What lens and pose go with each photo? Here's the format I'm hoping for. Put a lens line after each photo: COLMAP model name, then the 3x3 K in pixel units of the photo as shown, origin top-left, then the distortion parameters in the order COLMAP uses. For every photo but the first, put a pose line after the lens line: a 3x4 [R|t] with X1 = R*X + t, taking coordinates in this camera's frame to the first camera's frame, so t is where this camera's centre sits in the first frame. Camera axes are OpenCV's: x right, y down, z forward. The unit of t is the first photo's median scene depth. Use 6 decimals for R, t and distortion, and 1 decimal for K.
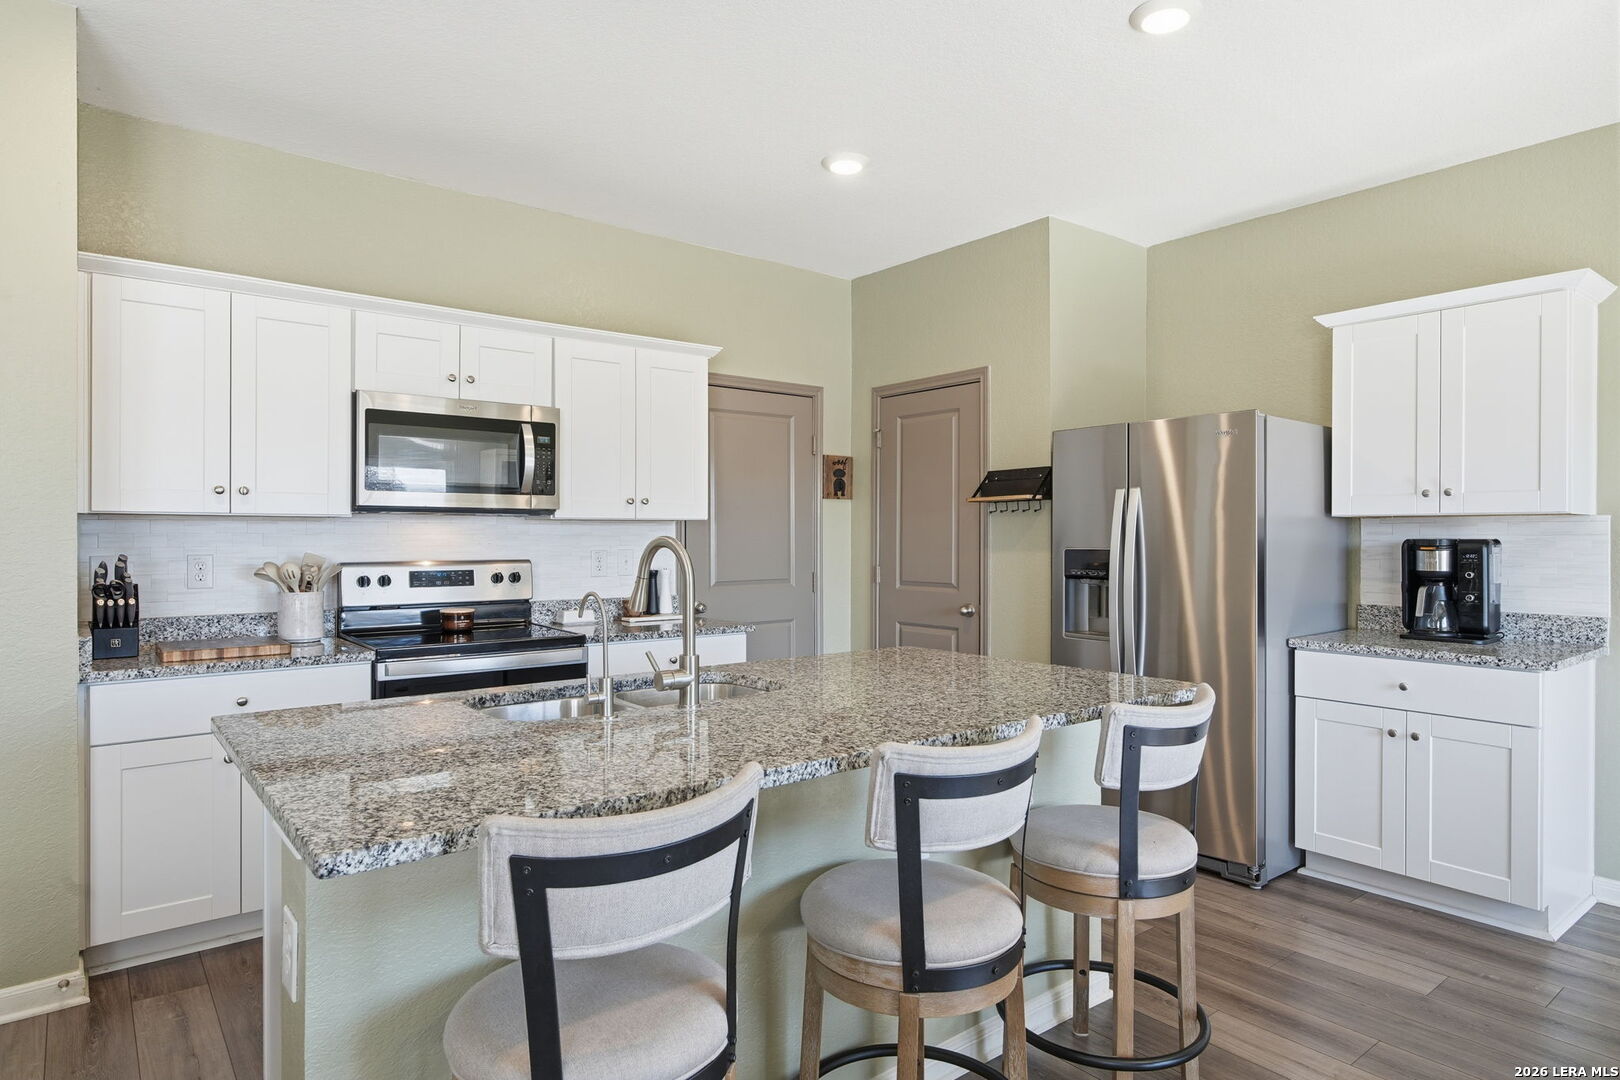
lens RADIAL K [[959.0, 0, 815.7], [0, 959.0, 542.0], [0, 0, 1]] dist [0.005345, 0.000678]
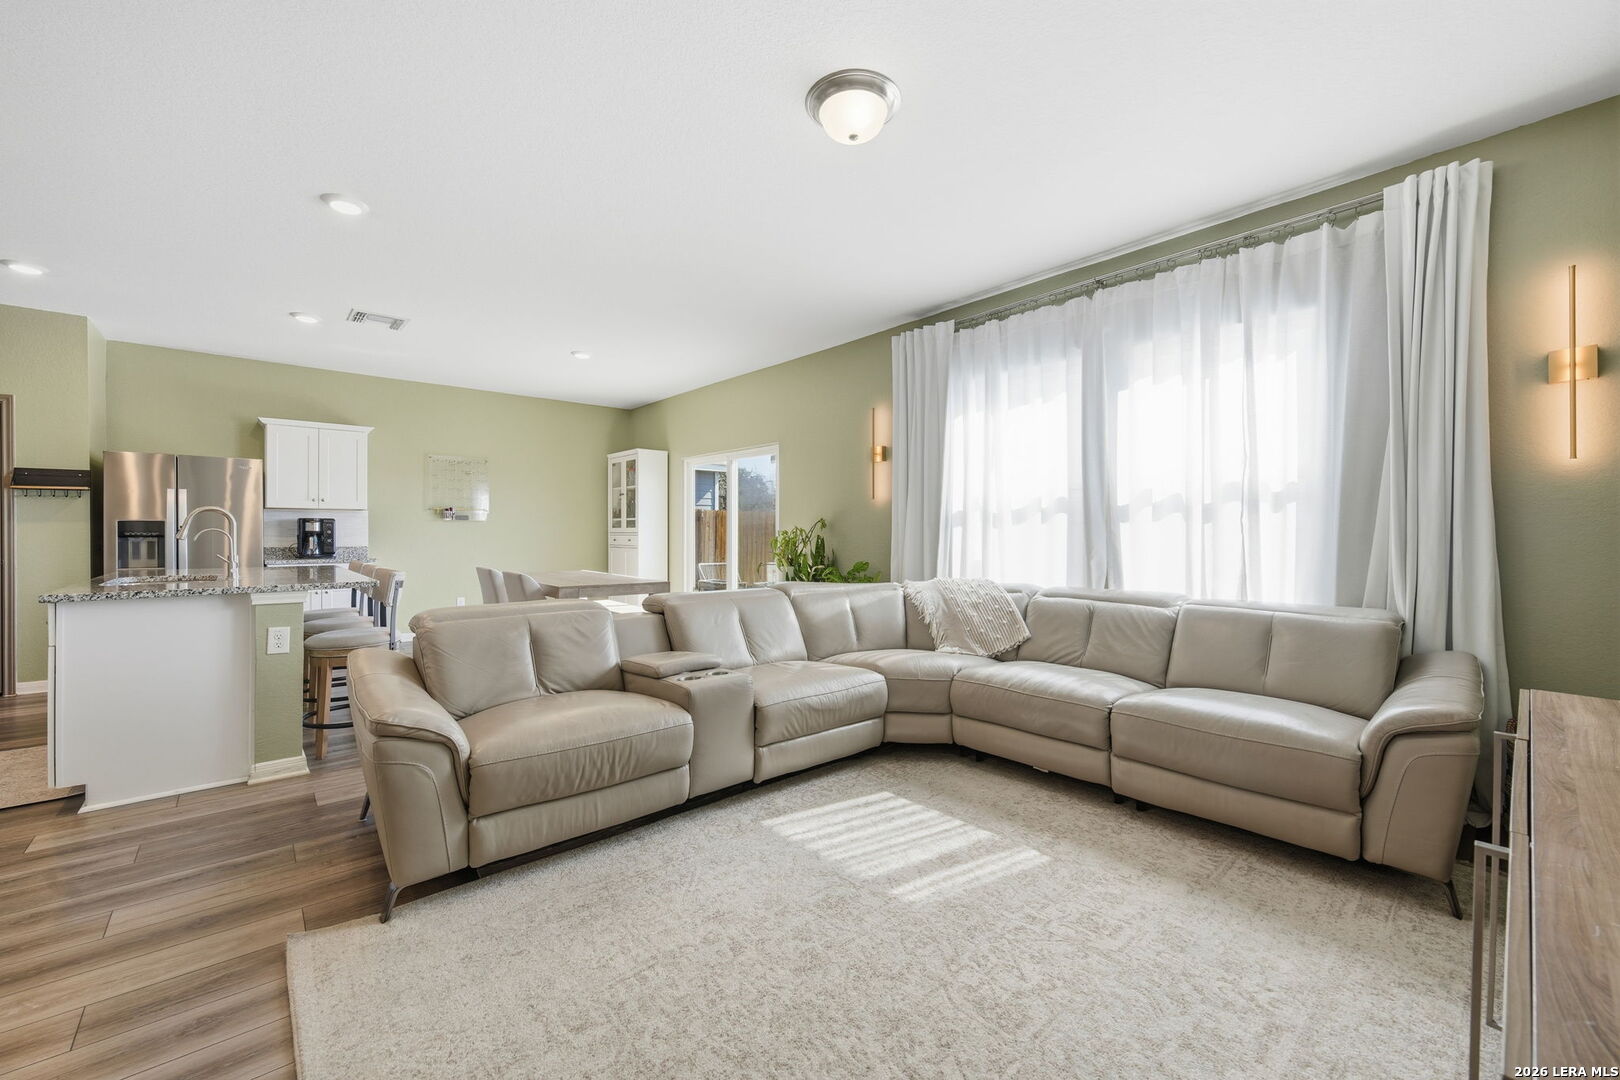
lens RADIAL K [[640.1, 0, 804.5], [0, 640.1, 528.5], [0, 0, 1]] dist [-0.004011, -0.000377]
pose [[-0.049530, 0.003702, 0.998766, -1.127067], [0.001805, 0.999992, -0.003617, 0.033320], [-0.998771, 0.001624, -0.049536, -0.213499]]
